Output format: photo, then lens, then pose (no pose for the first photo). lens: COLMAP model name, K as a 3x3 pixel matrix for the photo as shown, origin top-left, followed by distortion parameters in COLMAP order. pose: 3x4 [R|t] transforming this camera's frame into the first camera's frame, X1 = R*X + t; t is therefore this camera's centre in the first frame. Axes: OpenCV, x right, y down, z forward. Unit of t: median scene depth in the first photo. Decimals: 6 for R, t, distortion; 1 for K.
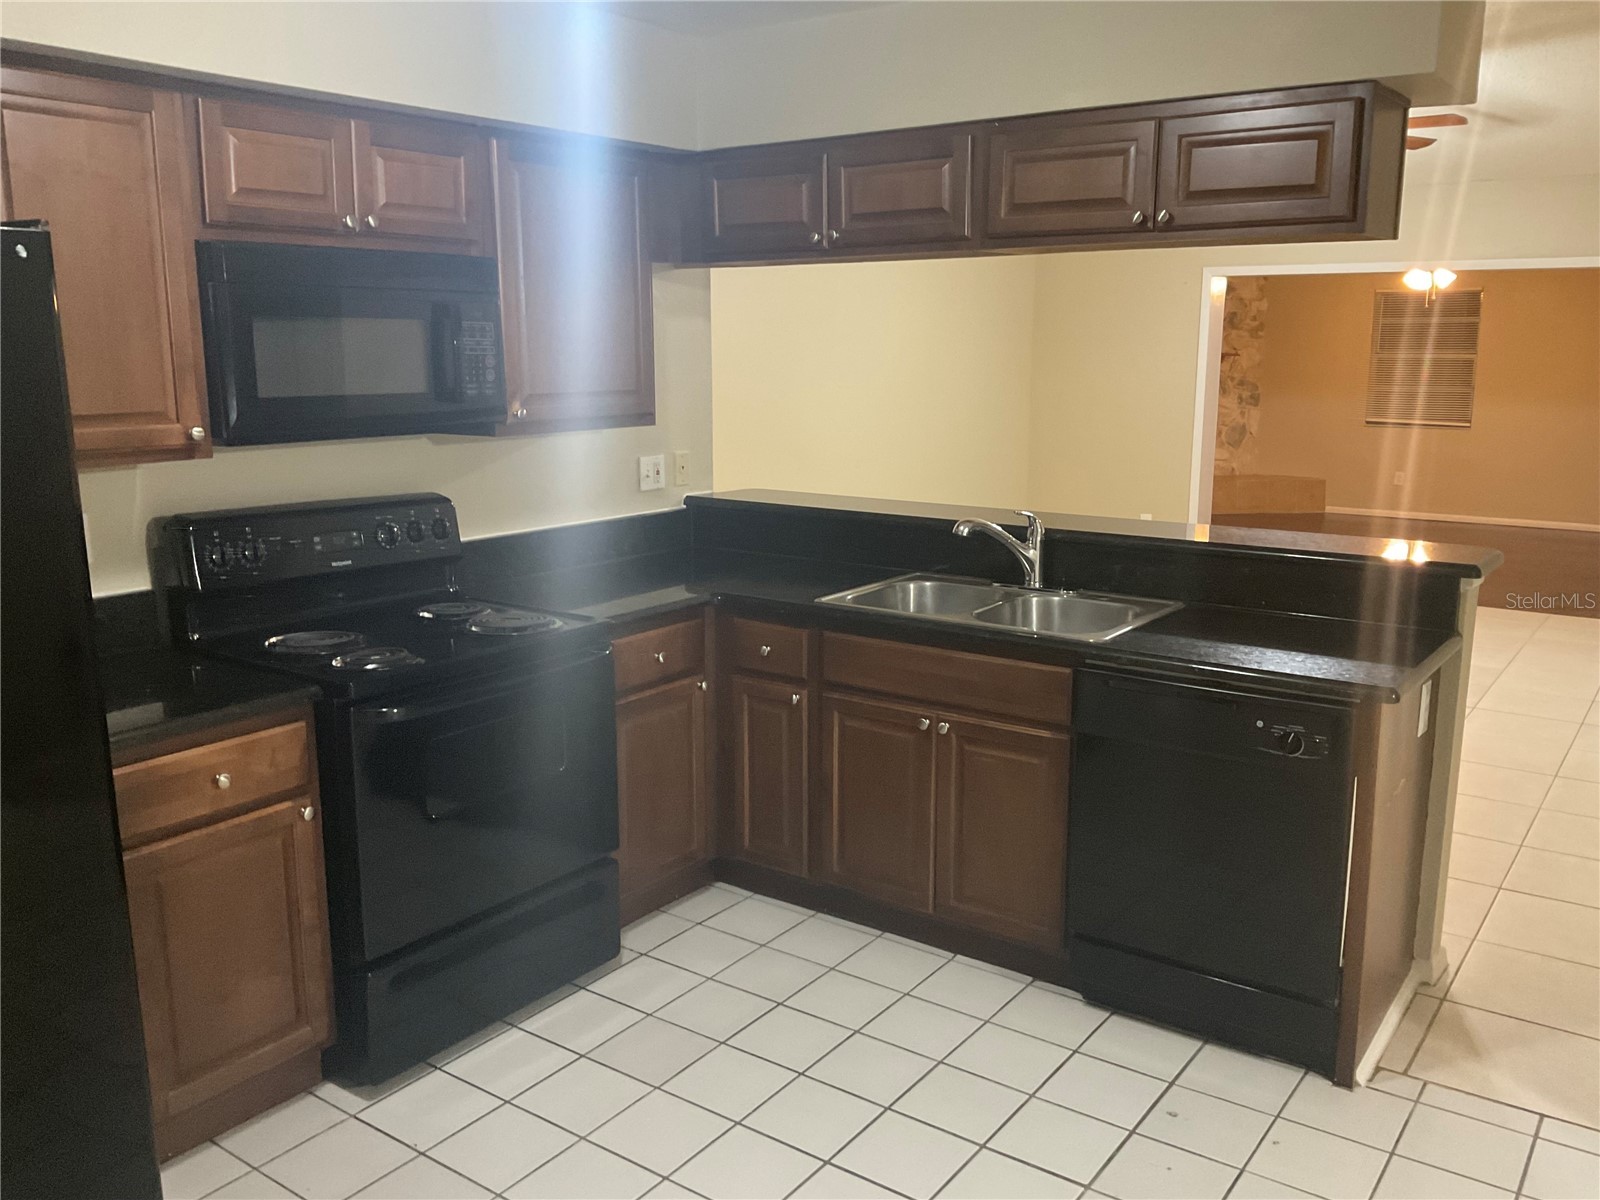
lens RADIAL K [[1310.8, 0, 804.0], [0, 1310.8, 604.2], [0, 0, 1]] dist [0.056072, -0.107786]
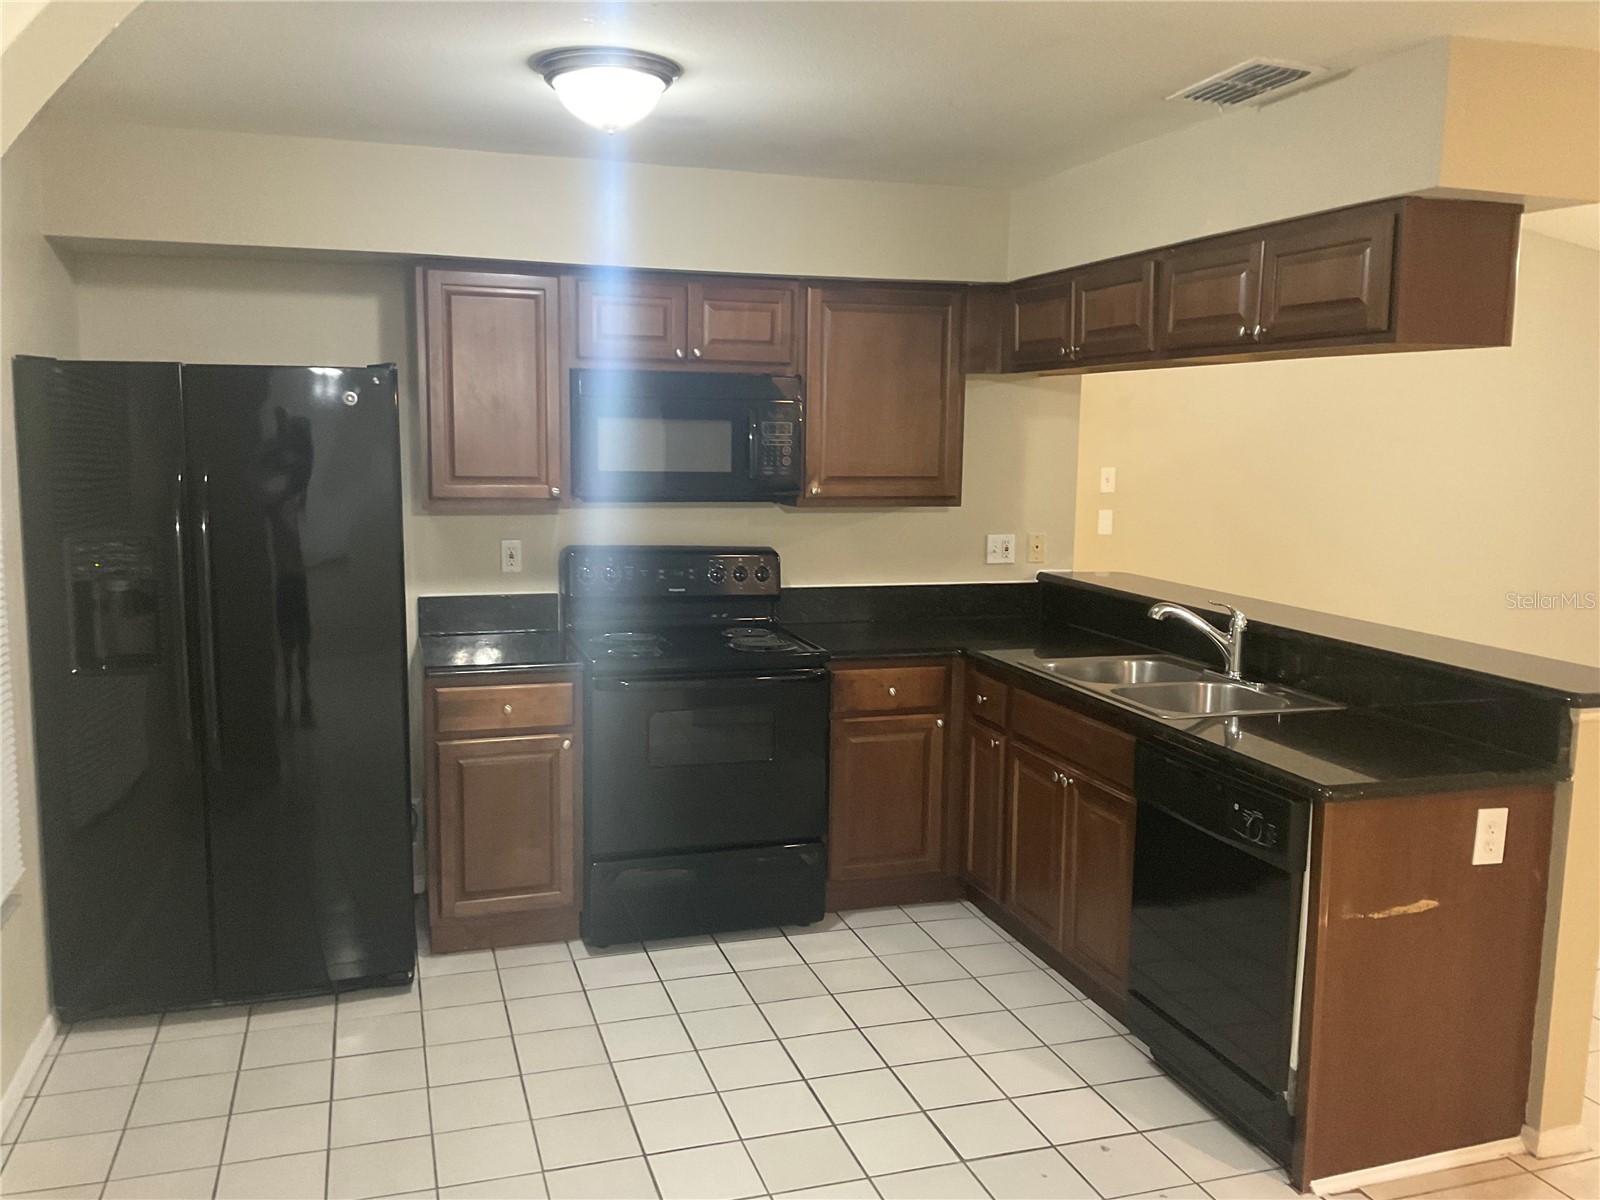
lens RADIAL K [[1310.8, 0, 795.1], [0, 1310.8, 596.9], [0, 0, 1]] dist [0.056072, -0.107786]
pose [[0.800682, 0.087356, -0.592687, 0.575203], [-0.131982, 0.990726, -0.032277, 0.005007], [0.584371, 0.104068, 0.804786, -0.054675]]
